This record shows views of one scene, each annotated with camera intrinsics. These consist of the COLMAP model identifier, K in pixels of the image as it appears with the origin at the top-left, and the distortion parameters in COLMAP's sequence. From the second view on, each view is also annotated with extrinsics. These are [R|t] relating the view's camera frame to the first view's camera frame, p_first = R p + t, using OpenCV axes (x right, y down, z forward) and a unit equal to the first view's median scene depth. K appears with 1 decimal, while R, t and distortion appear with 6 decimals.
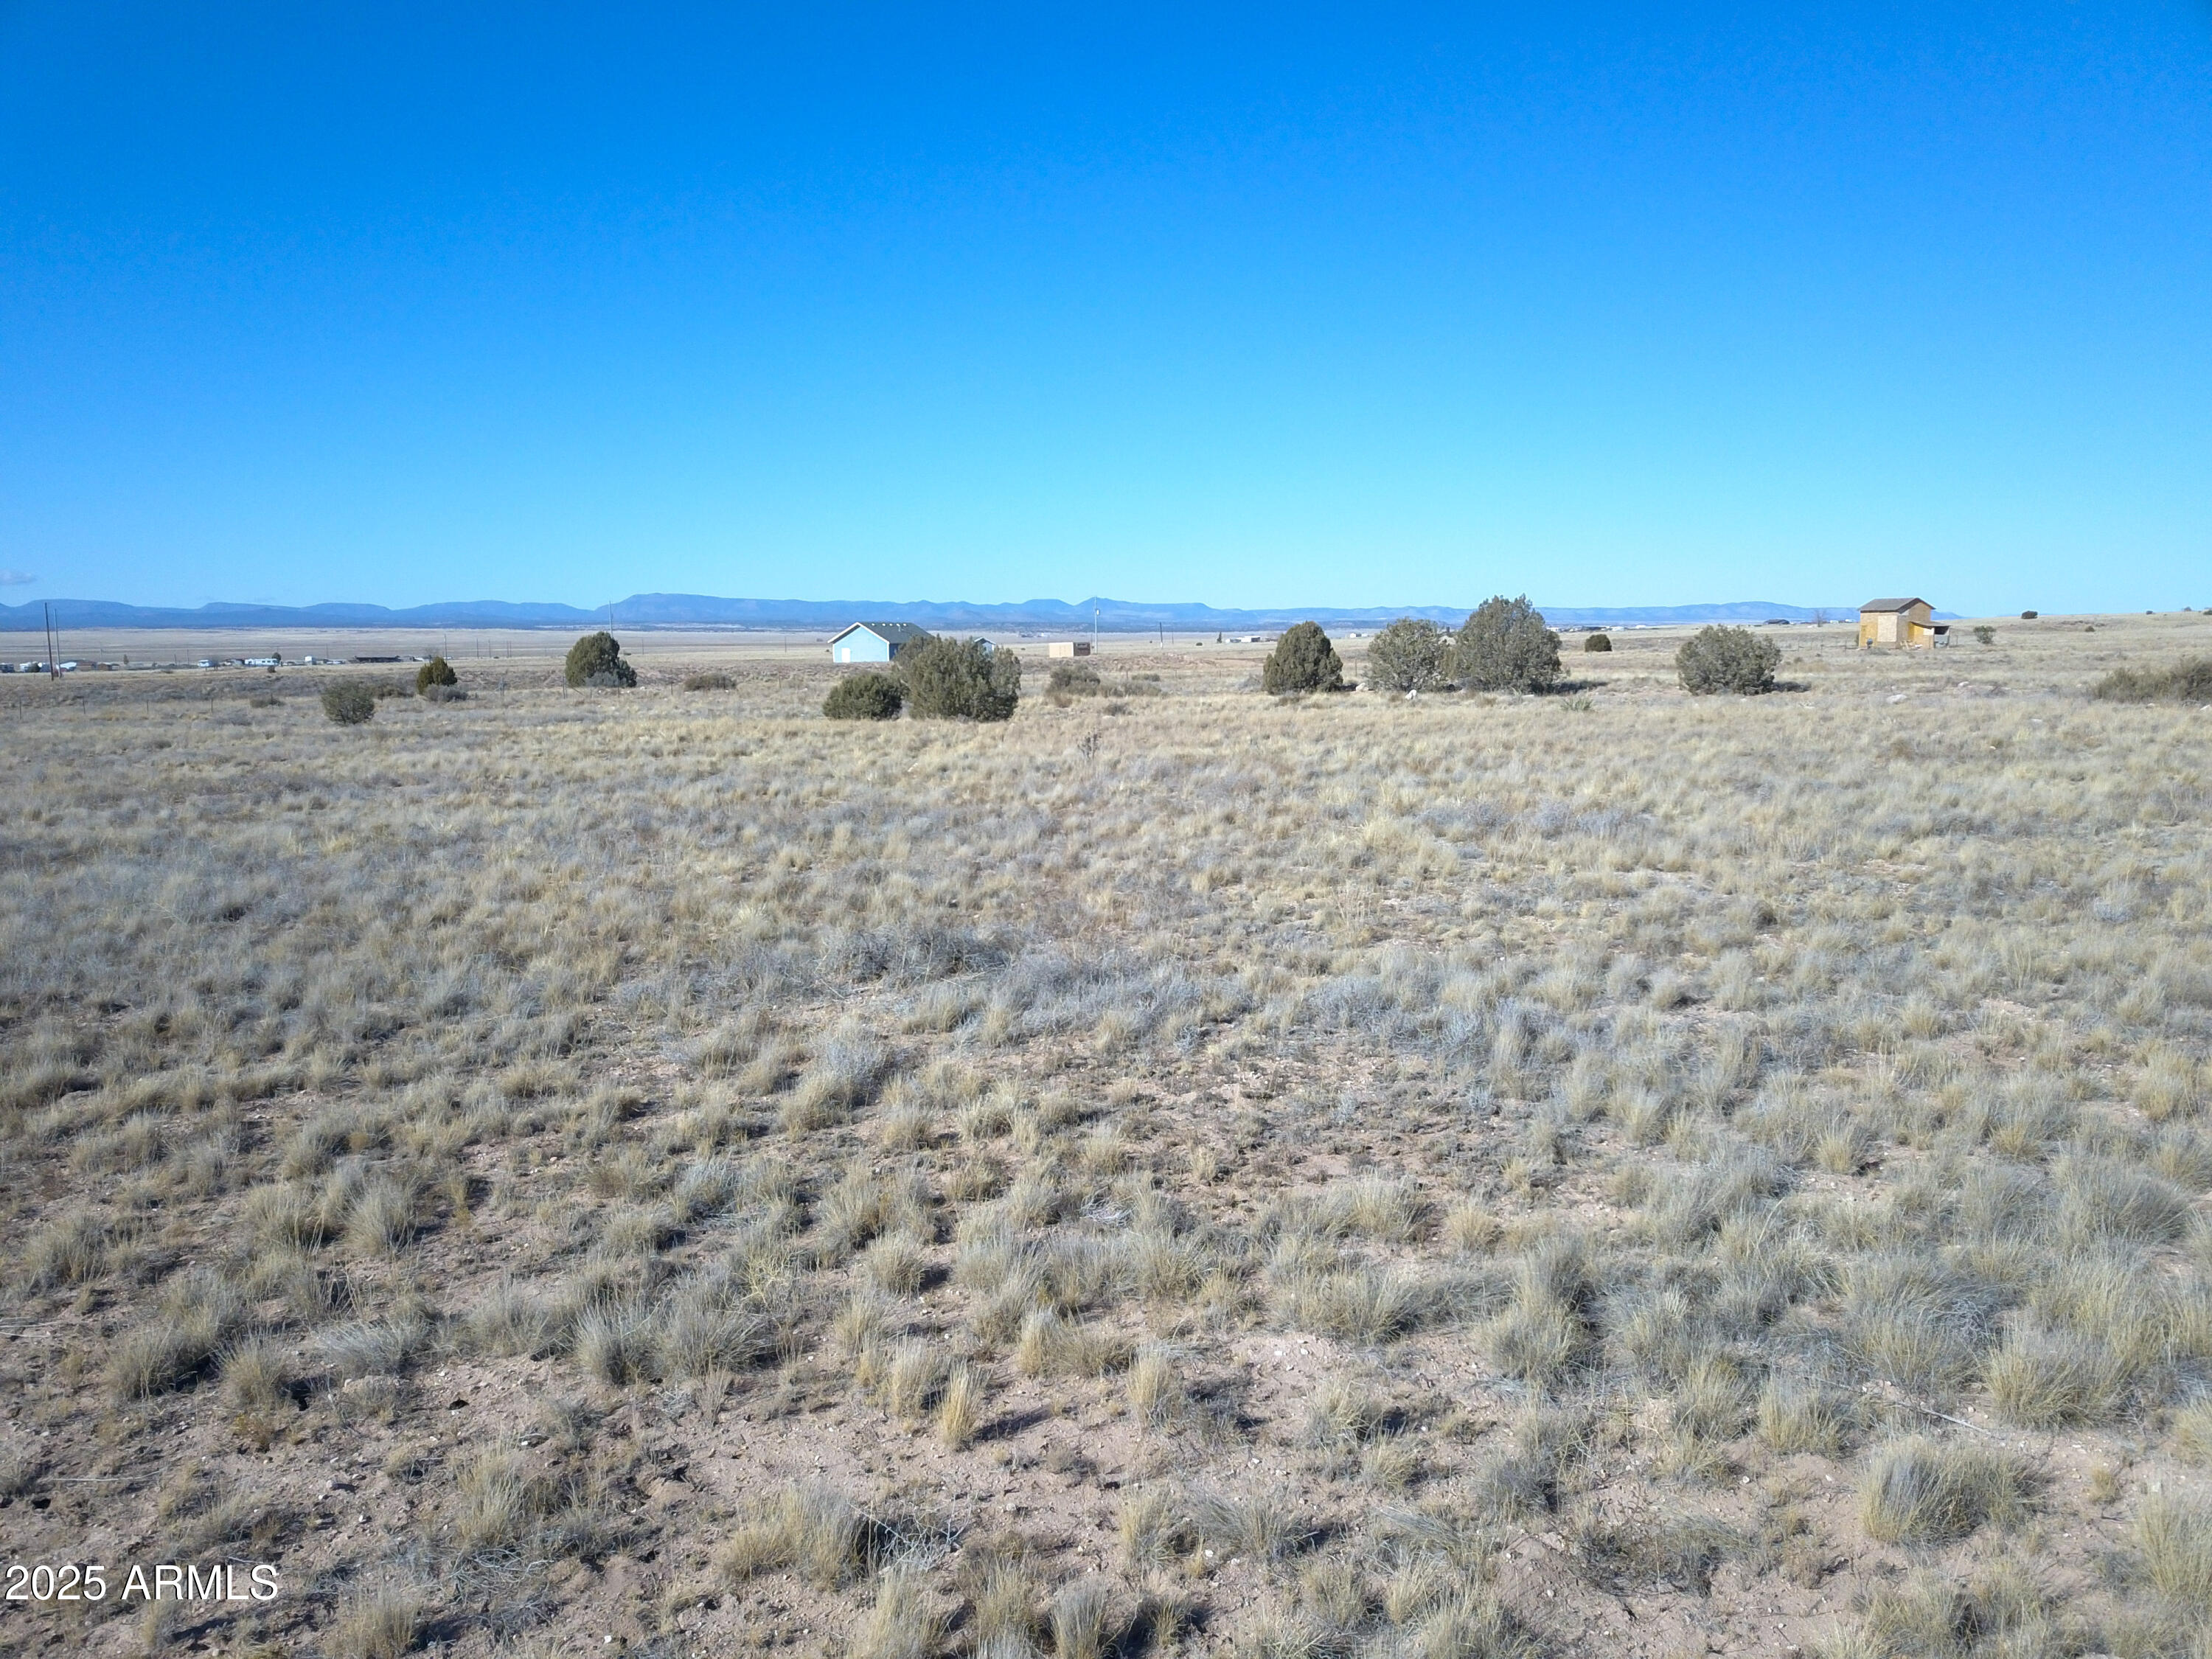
lens RADIAL K [[1692.7, 0, 1118.4], [0, 1692.7, 835.0], [0, 0, 1]] dist [0.016537, -0.004585]
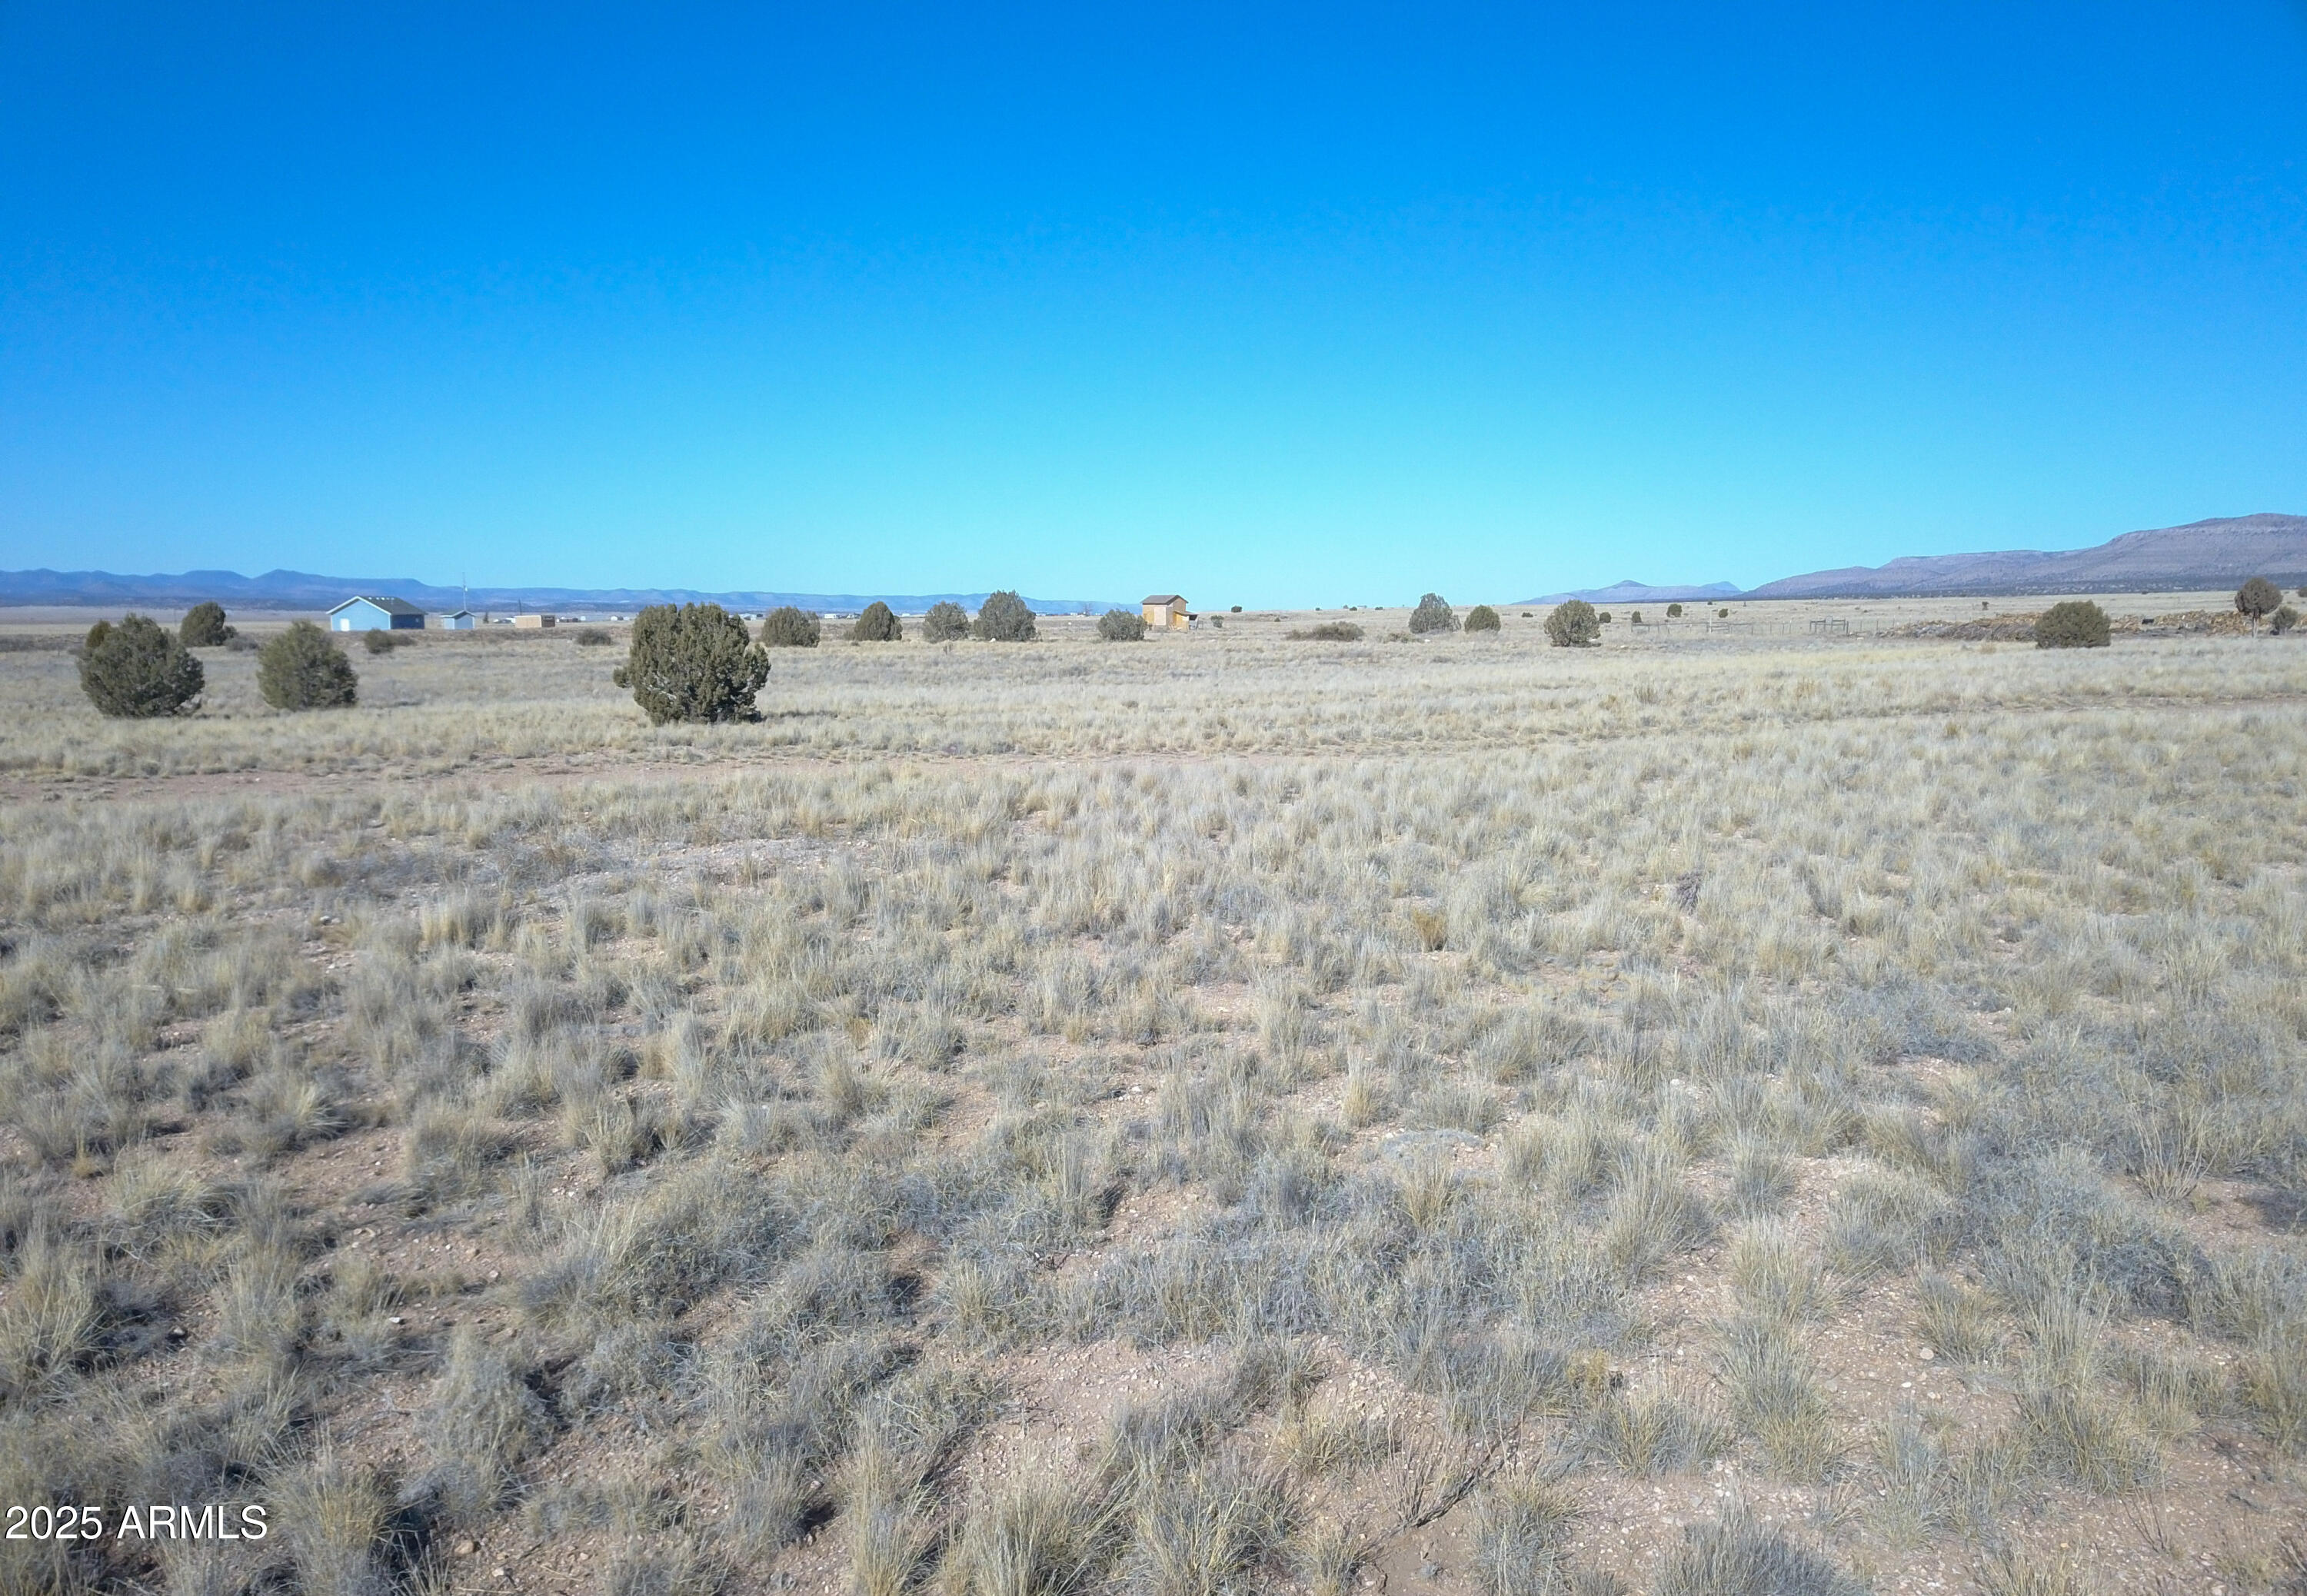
lens RADIAL K [[1825.8, 0, 1160.8], [0, 1825.8, 794.5], [0, 0, 1]] dist [0.021876, 0.007242]
pose [[0.898121, -0.025931, 0.438984, -0.258411], [0.036475, 0.999213, -0.015600, 0.061398], [-0.438233, 0.030023, 0.898360, -0.442287]]
